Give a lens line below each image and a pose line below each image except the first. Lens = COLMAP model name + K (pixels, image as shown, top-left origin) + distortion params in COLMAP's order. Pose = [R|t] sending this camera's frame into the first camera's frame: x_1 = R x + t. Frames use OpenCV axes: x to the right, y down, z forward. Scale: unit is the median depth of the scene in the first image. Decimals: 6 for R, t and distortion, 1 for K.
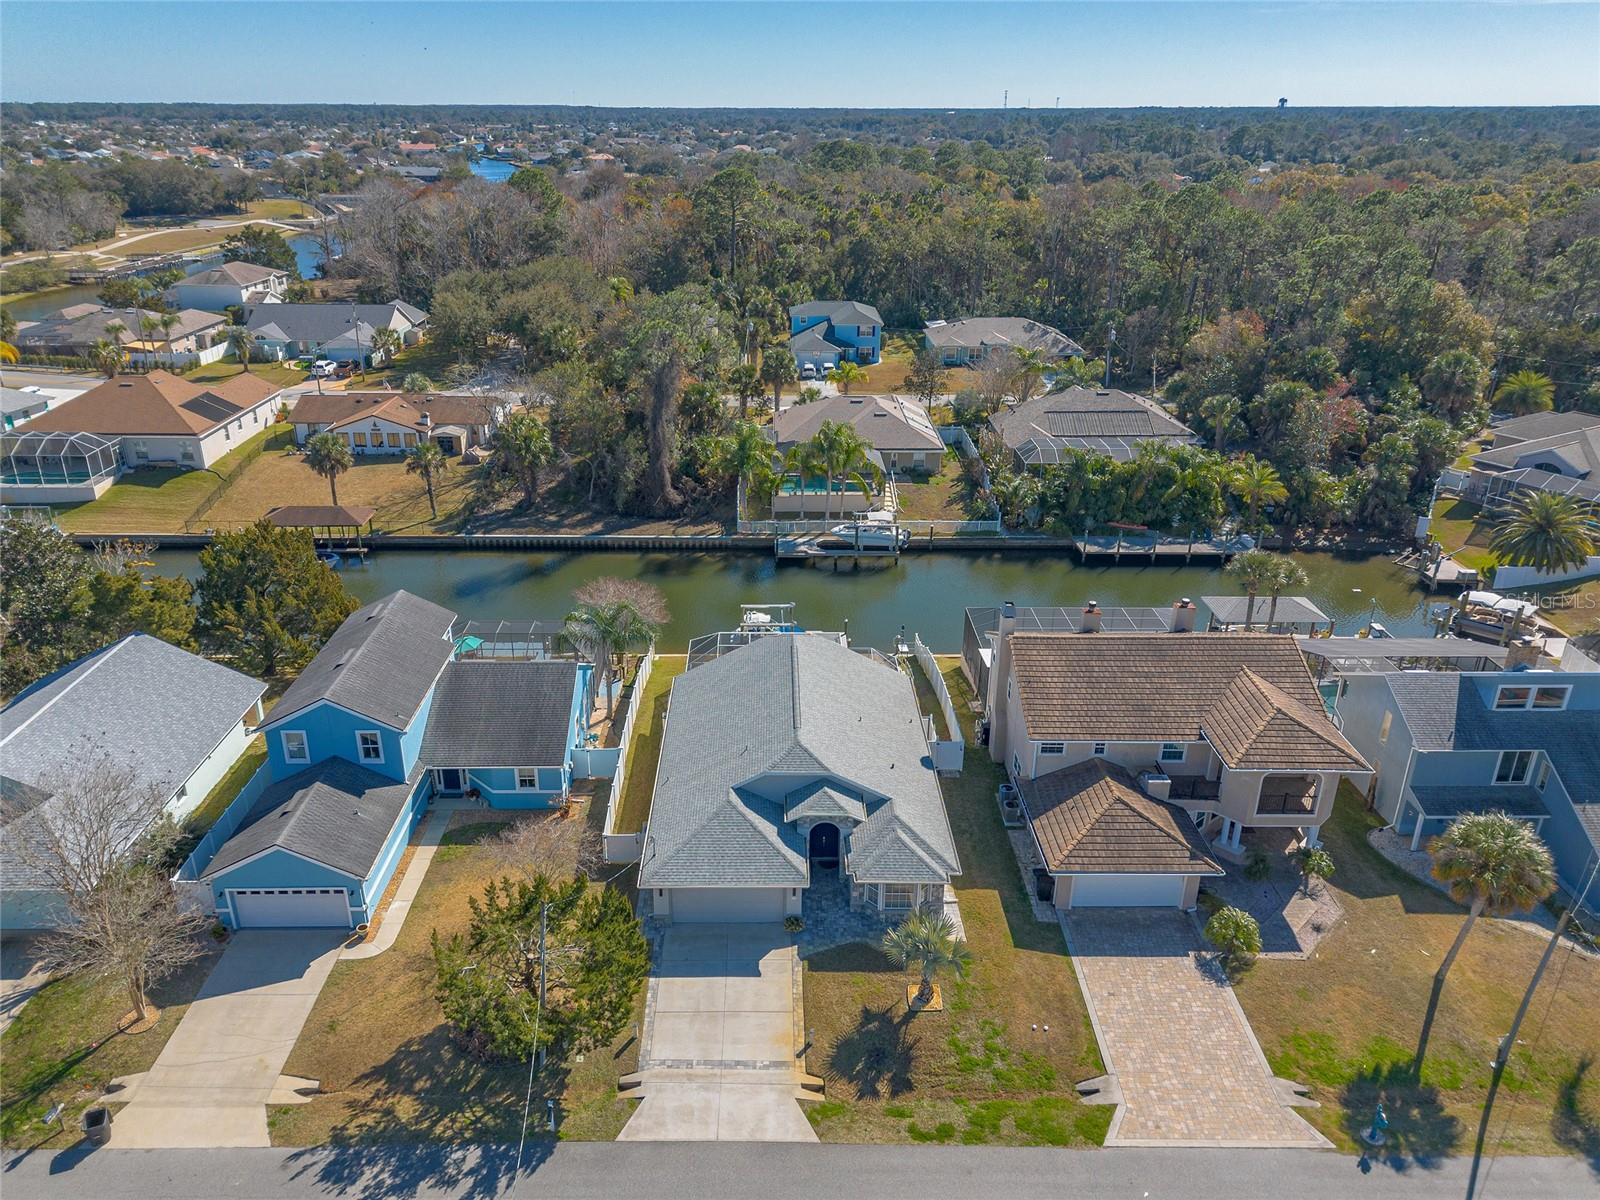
lens RADIAL K [[1135.8, 0, 773.9], [0, 1135.8, 603.1], [0, 0, 1]] dist [0.085816, -0.098976]
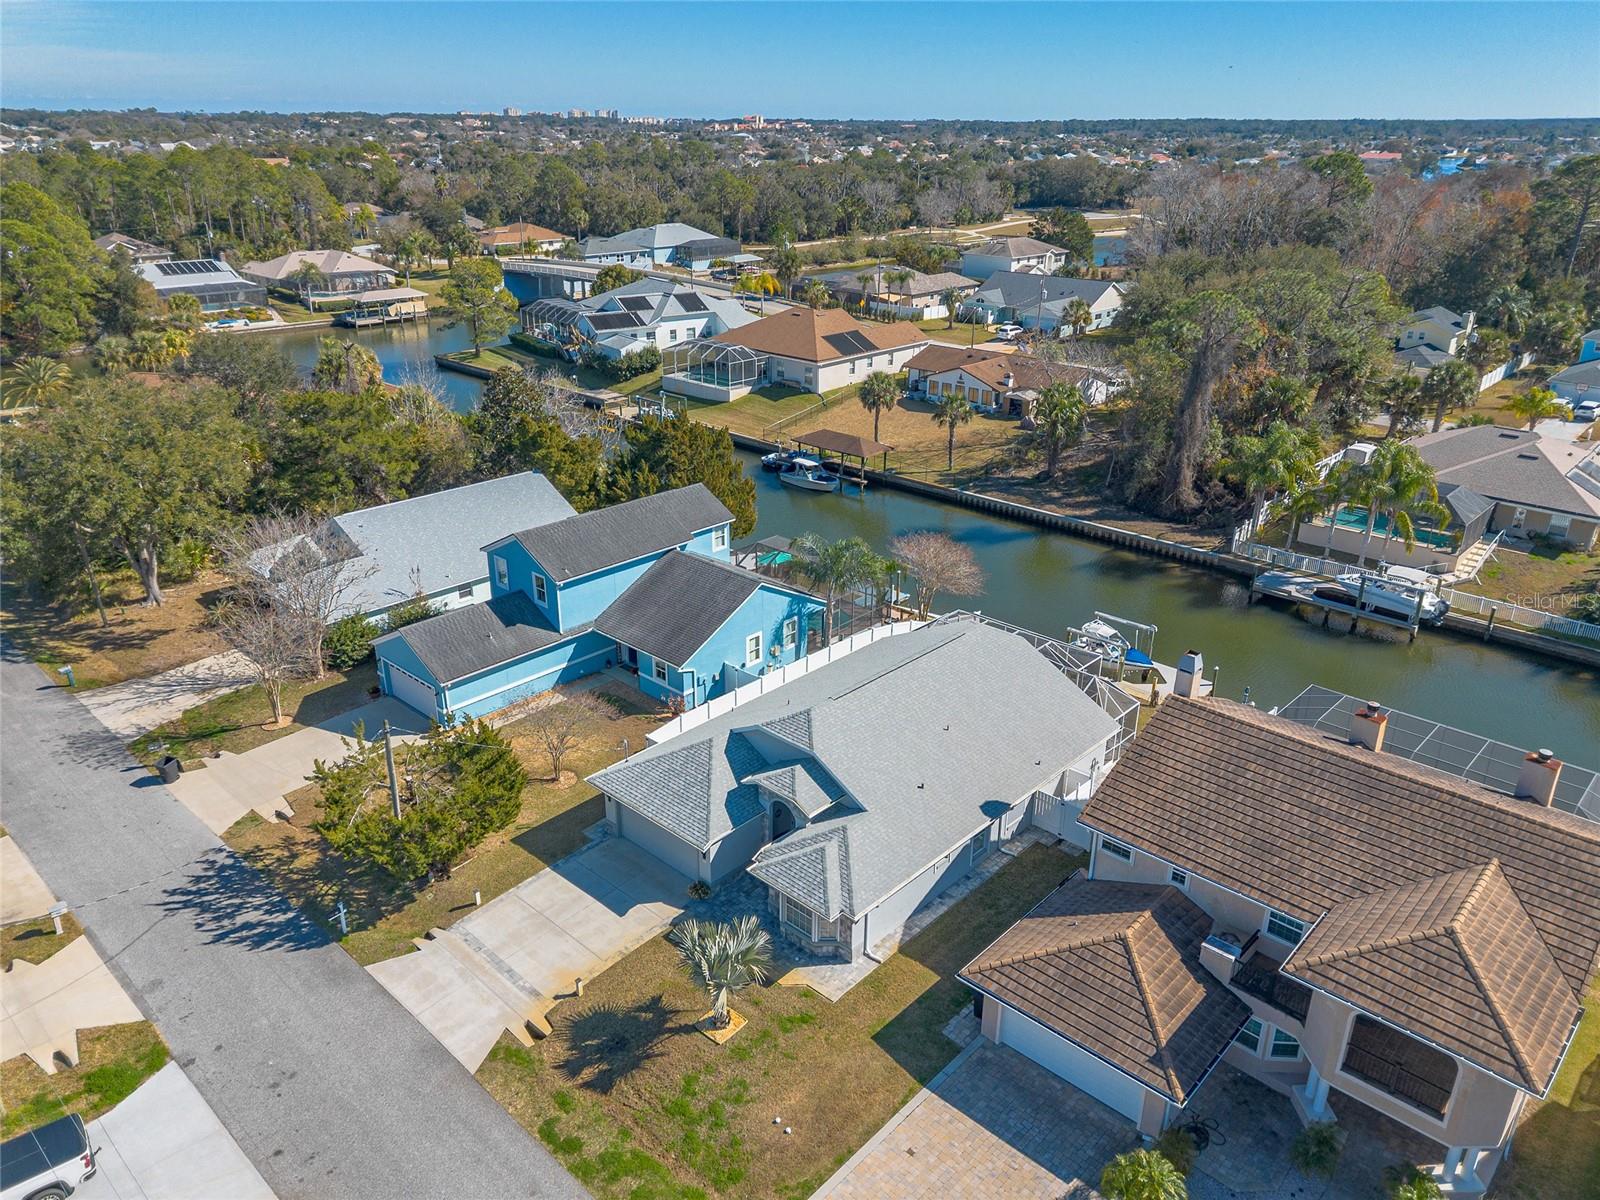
lens RADIAL K [[1129.2, 0, 795.2], [0, 1129.2, 609.4], [0, 0, 1]] dist [0.085186, -0.088879]
pose [[0.727285, 0.271772, -0.630235, 0.277971], [-0.274912, 0.956733, 0.095320, -0.015133], [0.628872, 0.103934, 0.770531, 0.170883]]
